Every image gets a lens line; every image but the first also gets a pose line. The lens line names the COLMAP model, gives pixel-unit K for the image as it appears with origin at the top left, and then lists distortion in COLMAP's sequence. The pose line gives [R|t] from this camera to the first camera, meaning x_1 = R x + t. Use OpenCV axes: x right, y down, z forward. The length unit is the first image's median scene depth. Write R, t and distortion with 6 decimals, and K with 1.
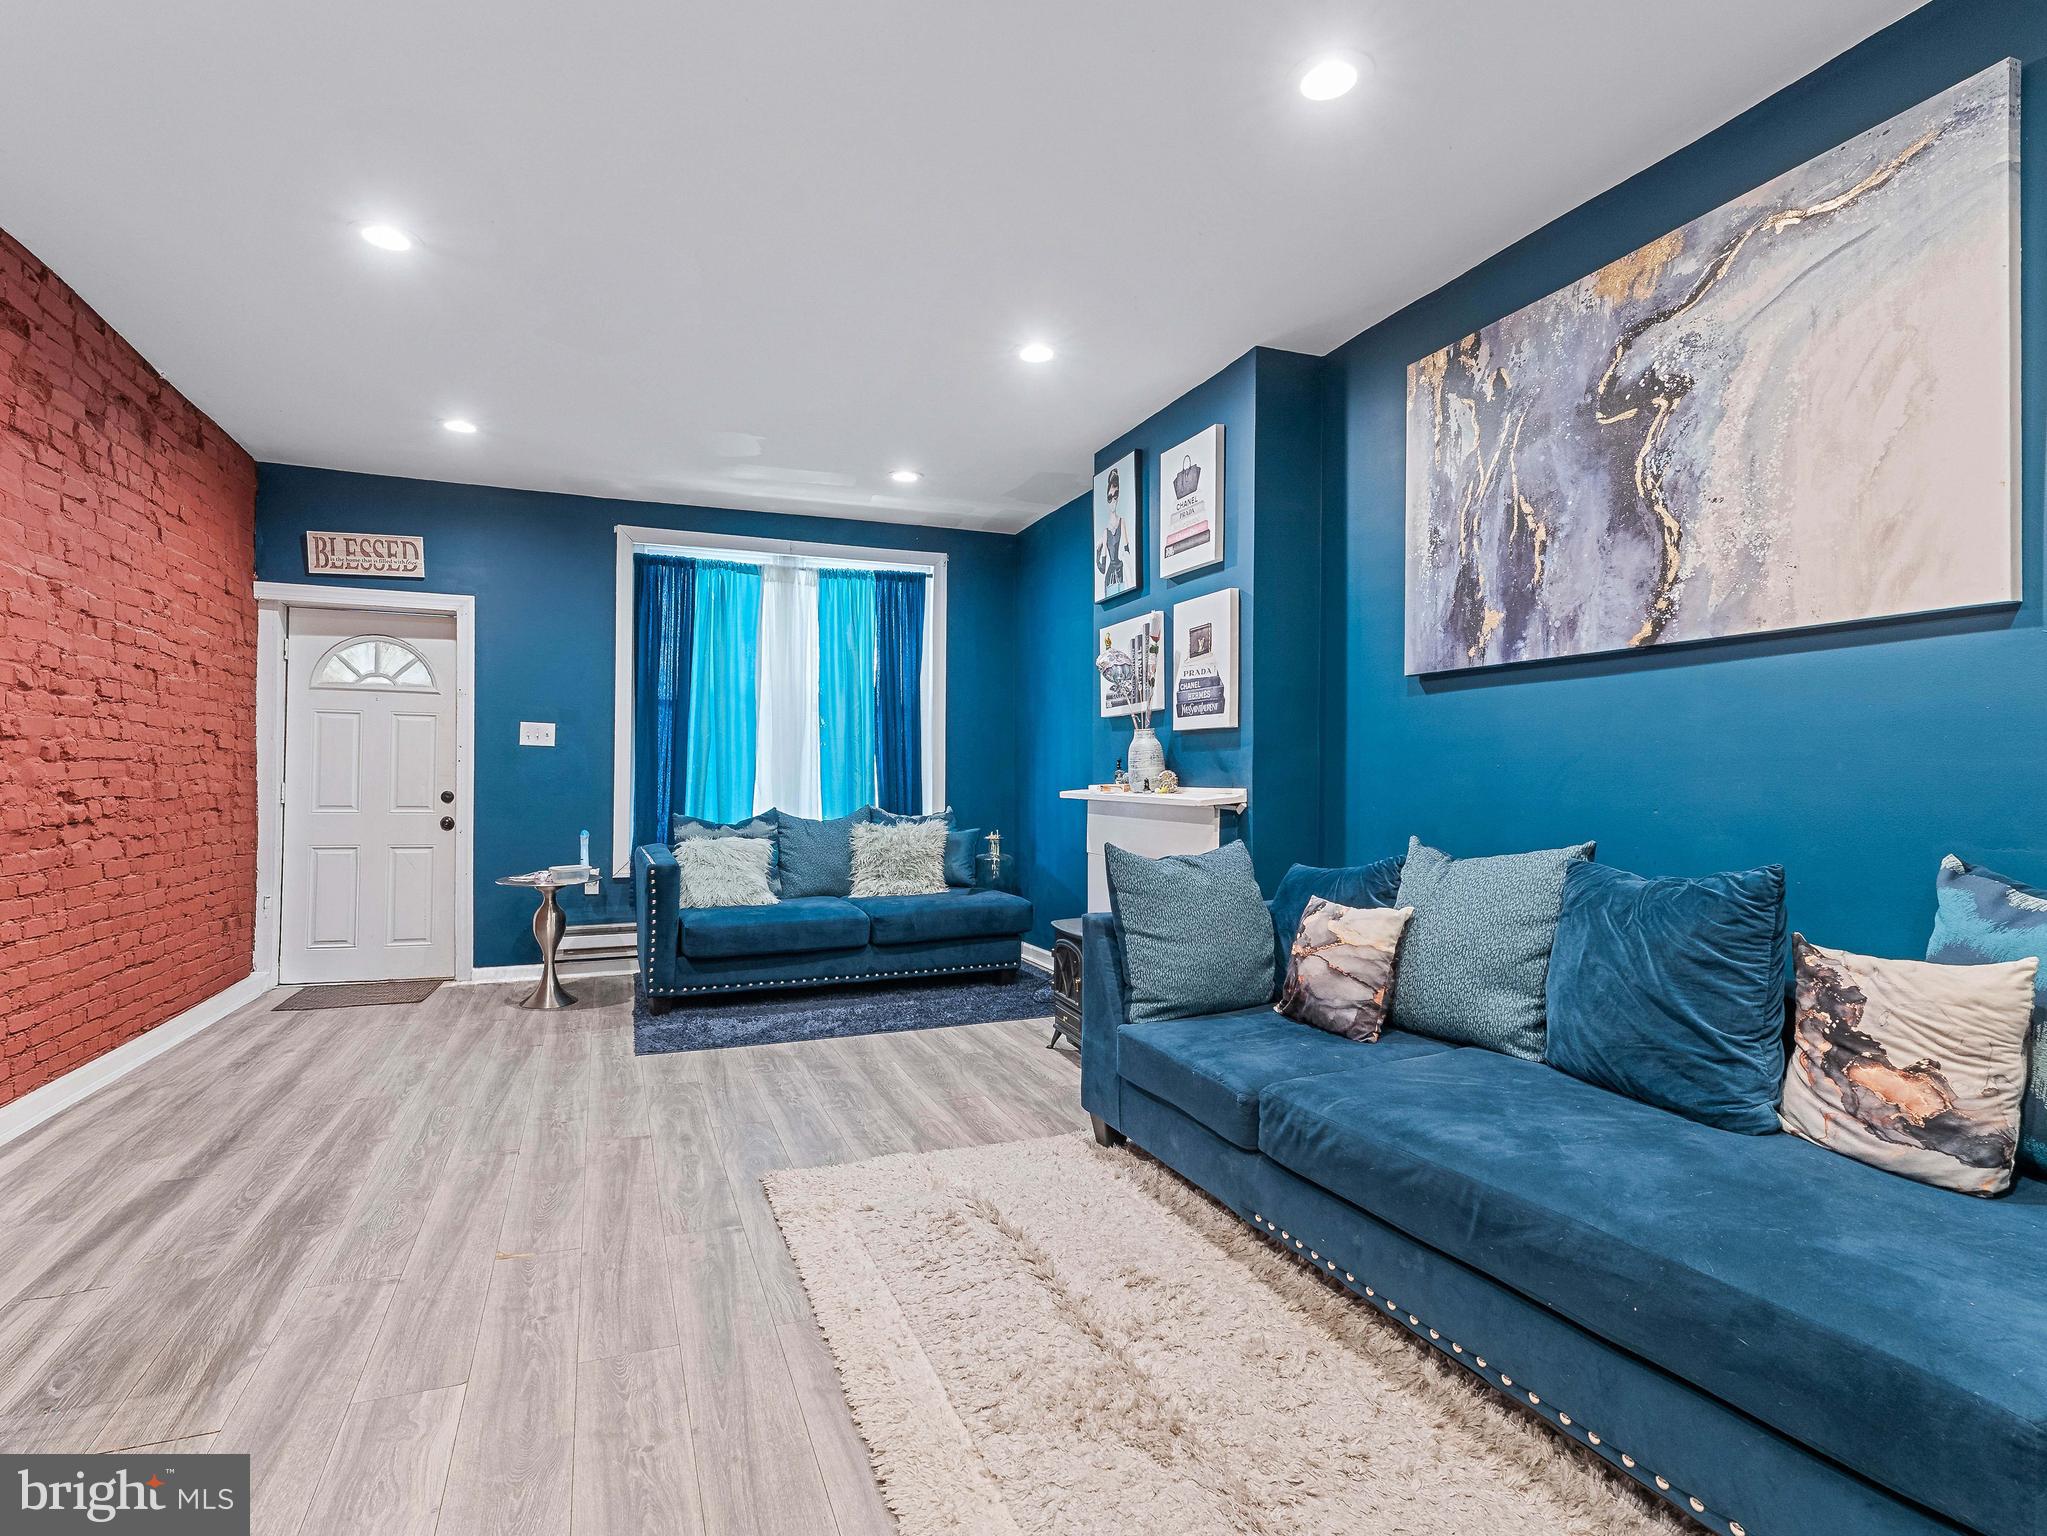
lens RADIAL K [[972.0, 0, 989.8], [0, 972.0, 763.2], [0, 0, 1]] dist [-0.005577, -0.001121]
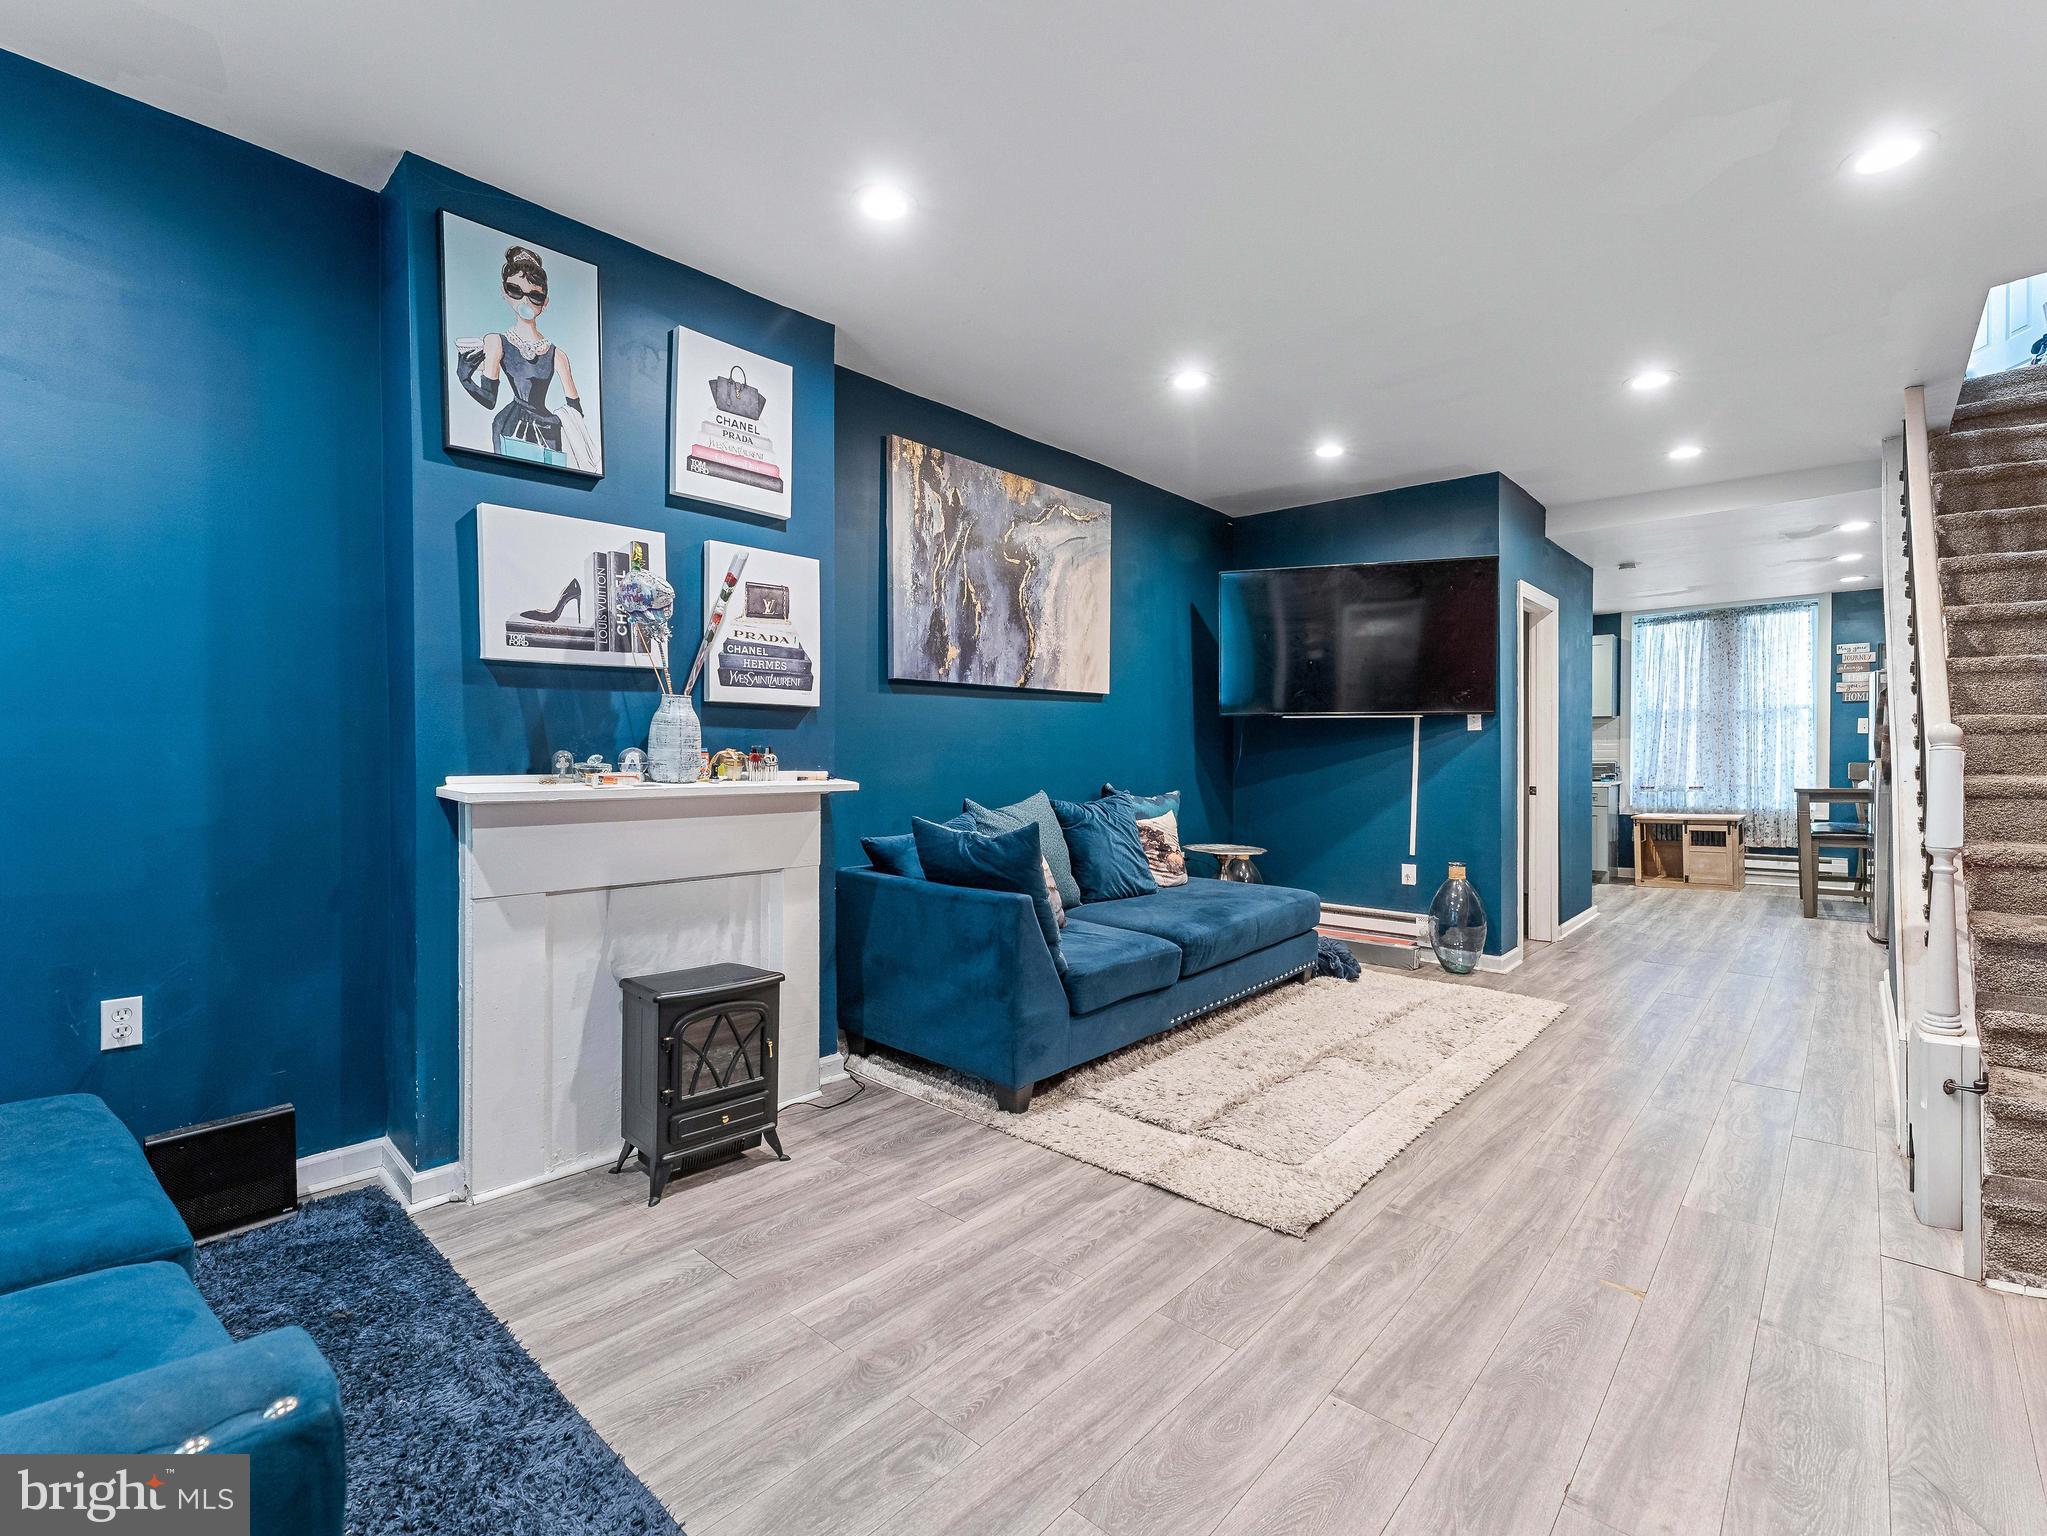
lens RADIAL K [[972.0, 0, 989.8], [0, 972.0, 763.2], [0, 0, 1]] dist [-0.005577, -0.001121]
pose [[-0.438520, -0.011464, 0.898648, -0.760113], [-0.009762, 0.999920, 0.007992, 0.009917], [-0.898668, -0.005268, -0.438597, 1.414705]]
